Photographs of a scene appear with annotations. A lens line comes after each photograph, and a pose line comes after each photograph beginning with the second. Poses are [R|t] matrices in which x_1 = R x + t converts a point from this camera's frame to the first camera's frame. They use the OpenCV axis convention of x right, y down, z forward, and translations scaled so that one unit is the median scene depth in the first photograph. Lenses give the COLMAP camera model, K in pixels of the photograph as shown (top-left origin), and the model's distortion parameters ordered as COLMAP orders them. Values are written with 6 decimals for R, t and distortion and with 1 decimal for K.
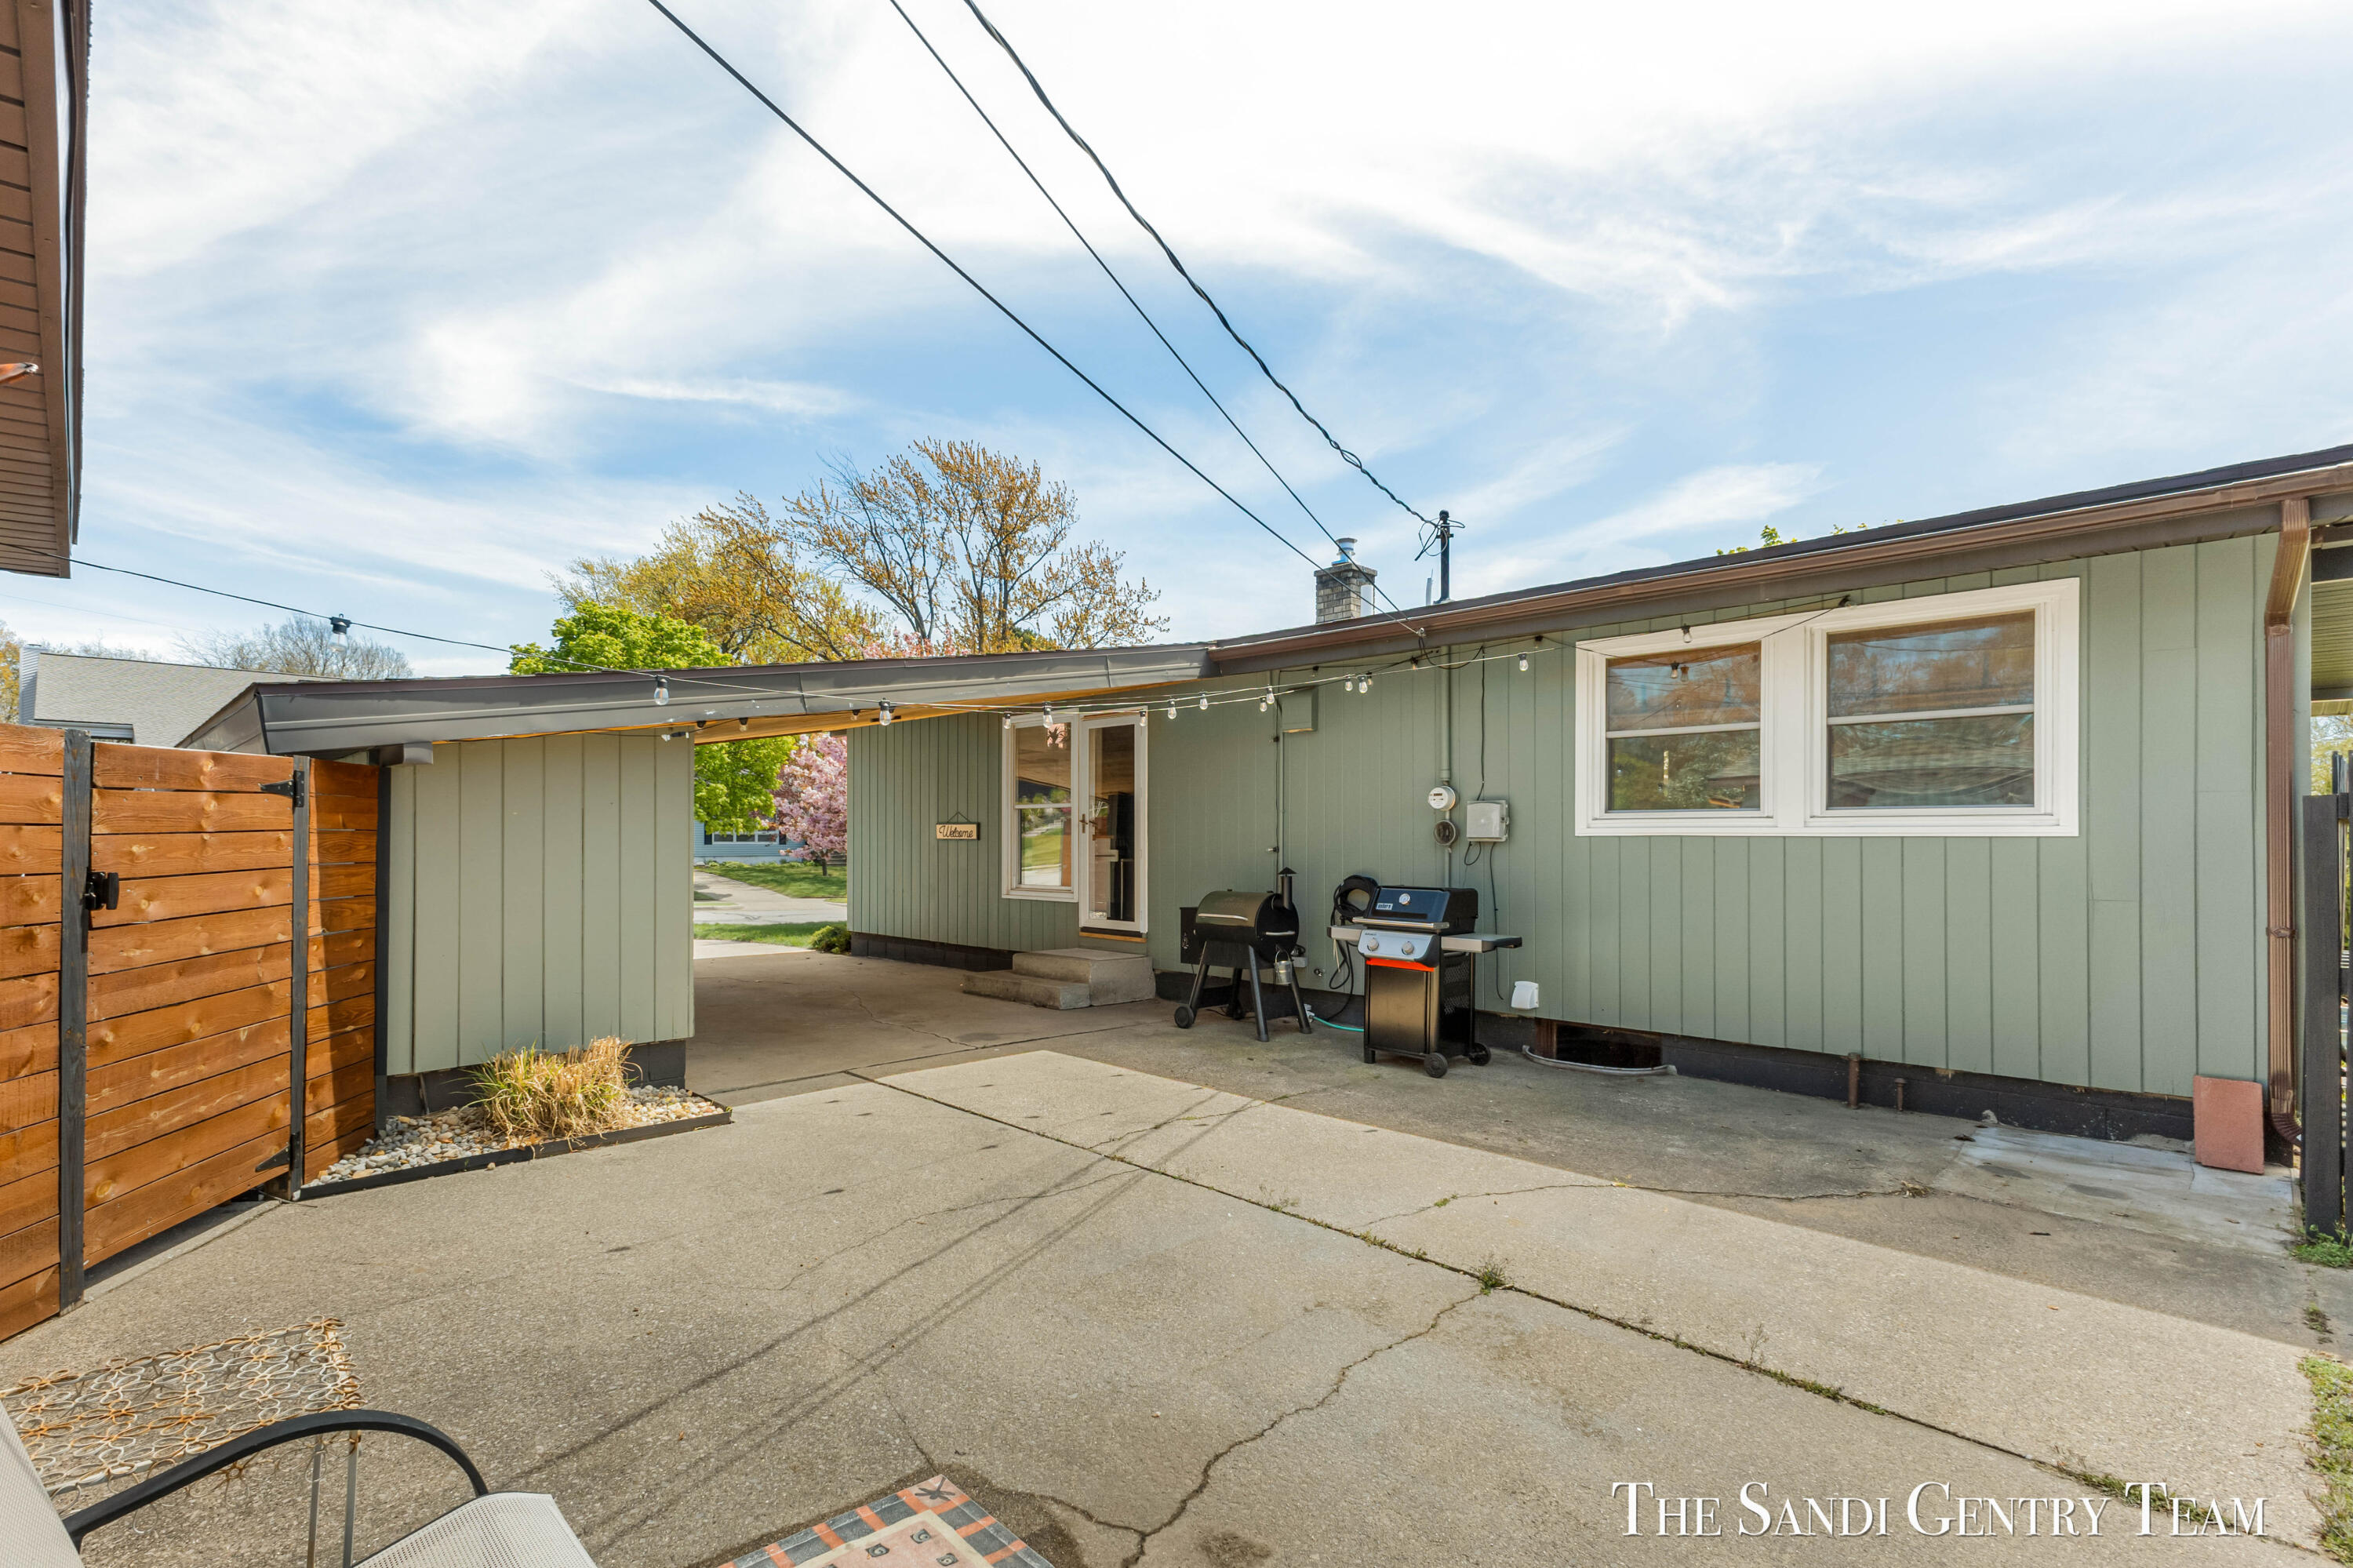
lens RADIAL K [[1082.8, 0, 1110.9], [0, 1082.8, 824.1], [0, 0, 1]] dist [0.004701, -0.000561]
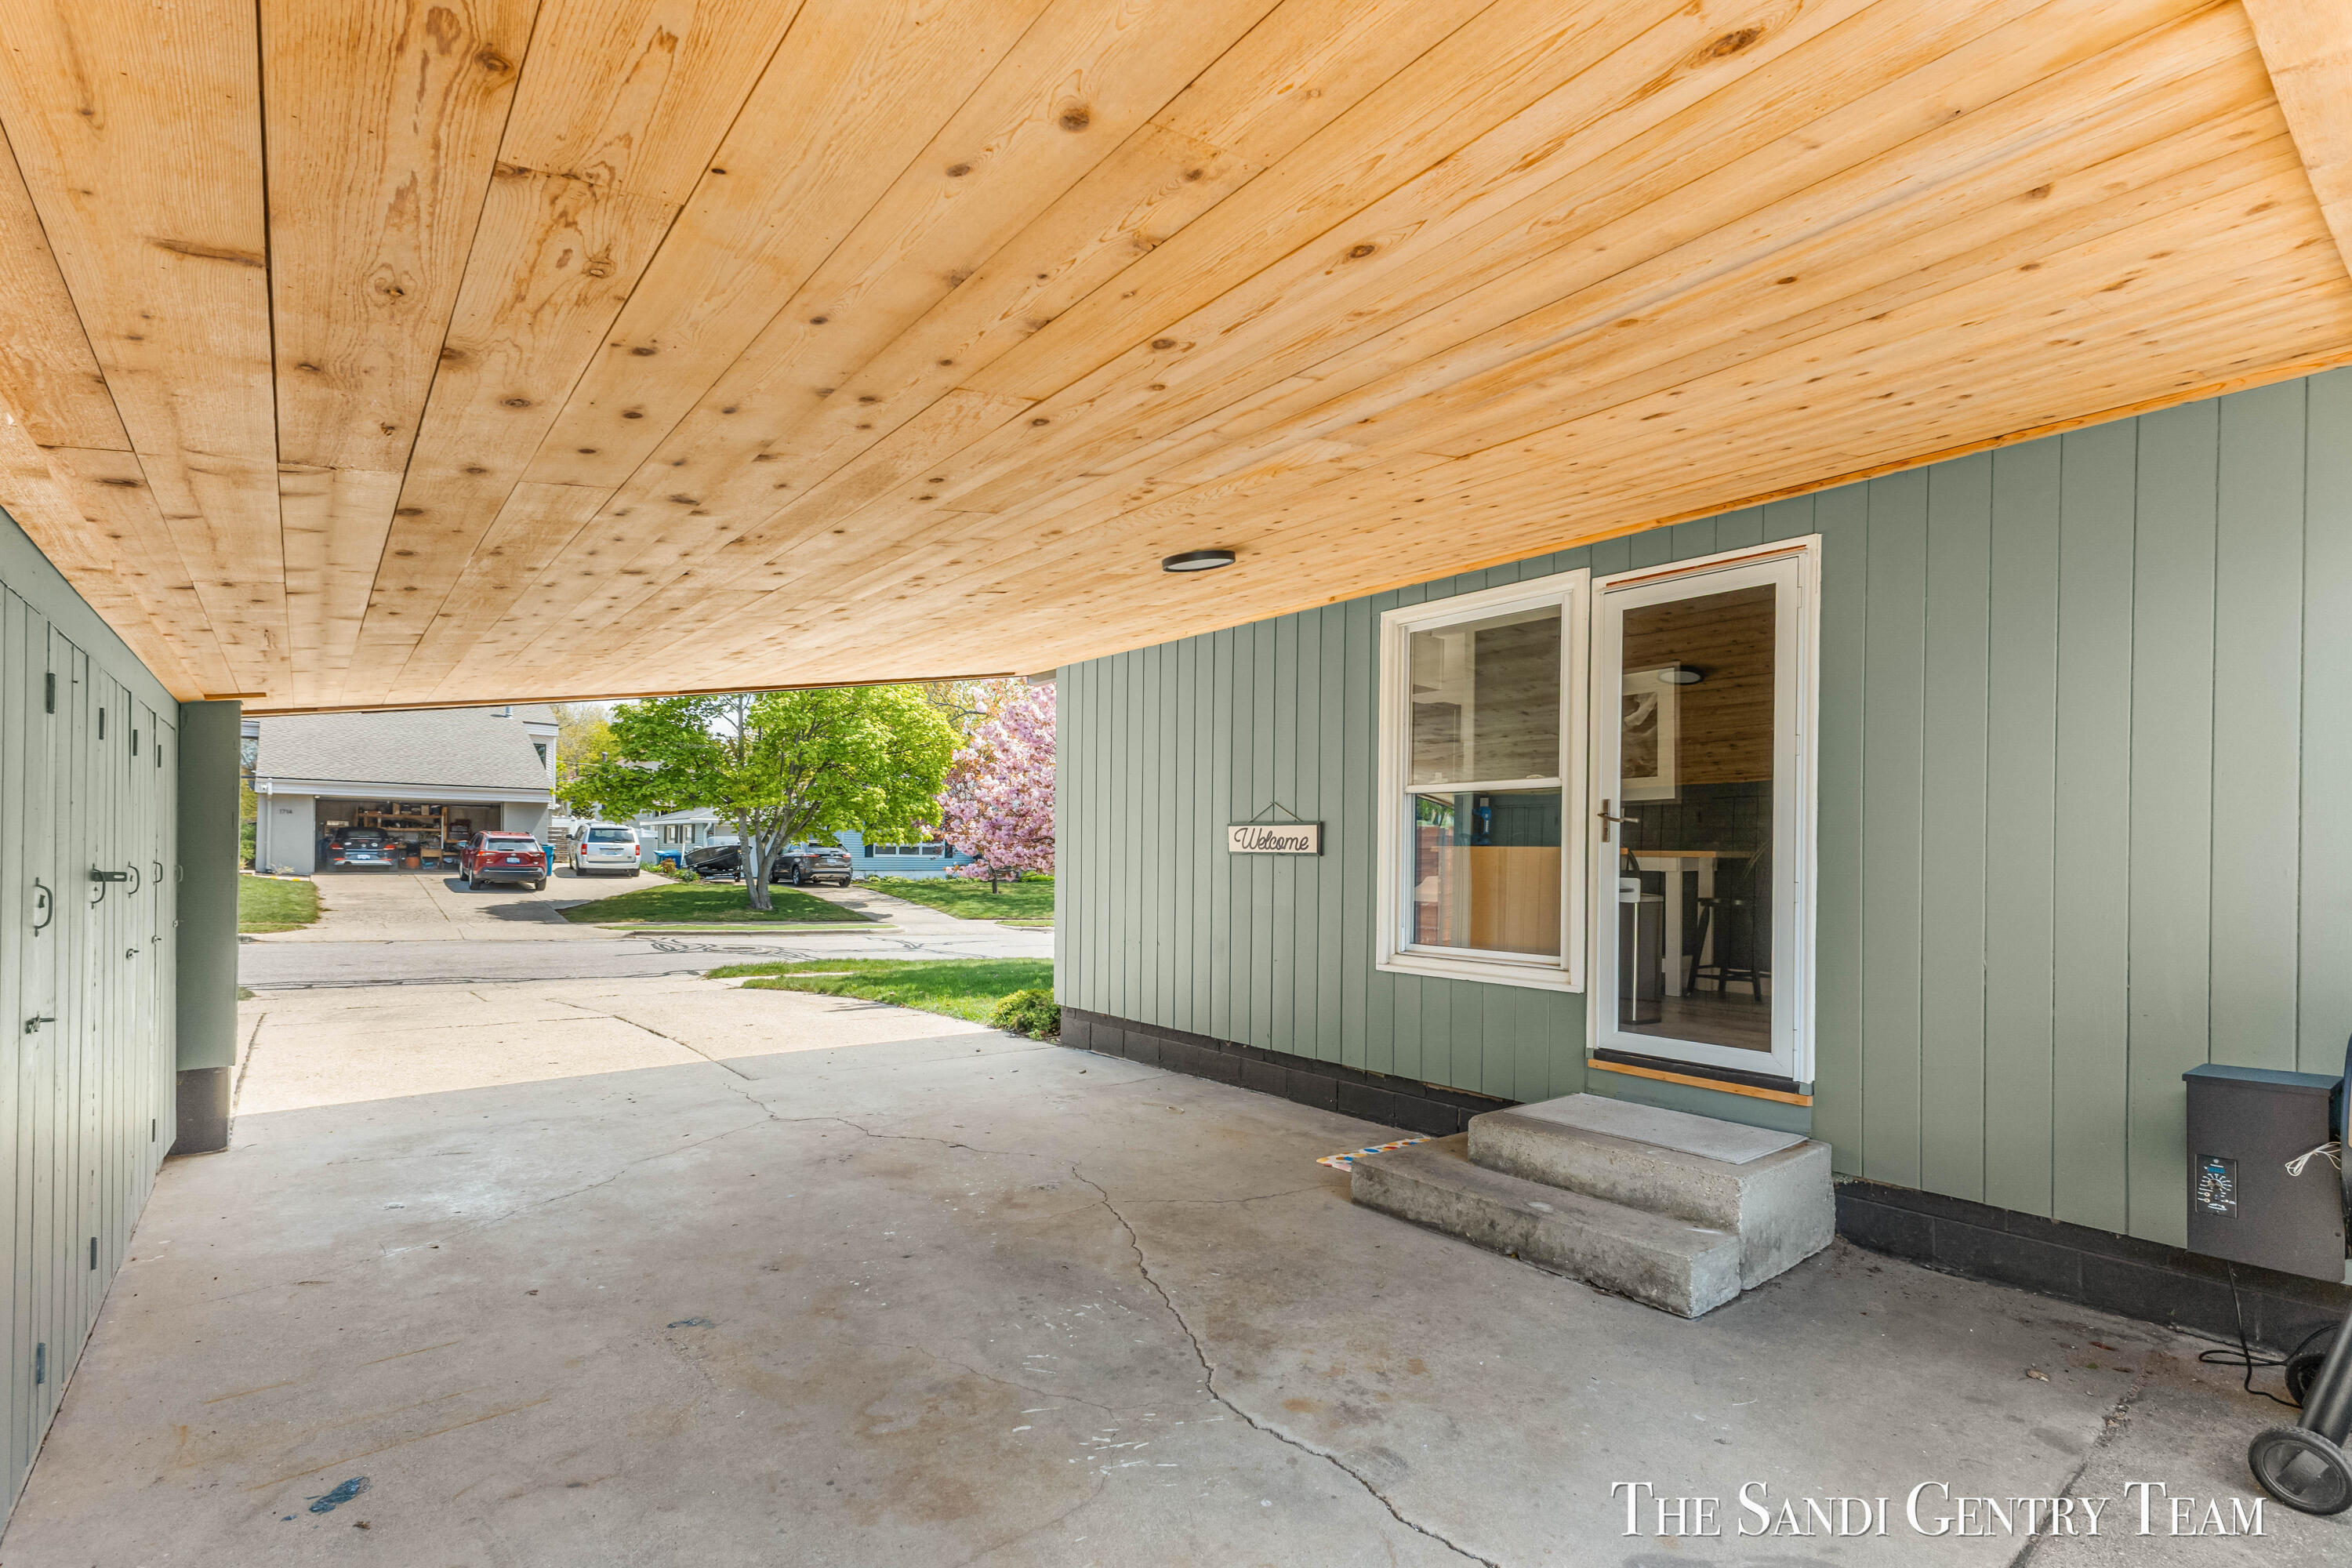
lens RADIAL K [[1082.3, 0, 1183.4], [0, 1082.3, 844.1], [0, 0, 1]] dist [0.004701, -0.000561]
pose [[0.996743, 0.007459, -0.080293, -0.146362], [-0.007124, 0.999965, 0.004462, 0.007743], [0.080323, -0.003876, 0.996761, 0.477156]]
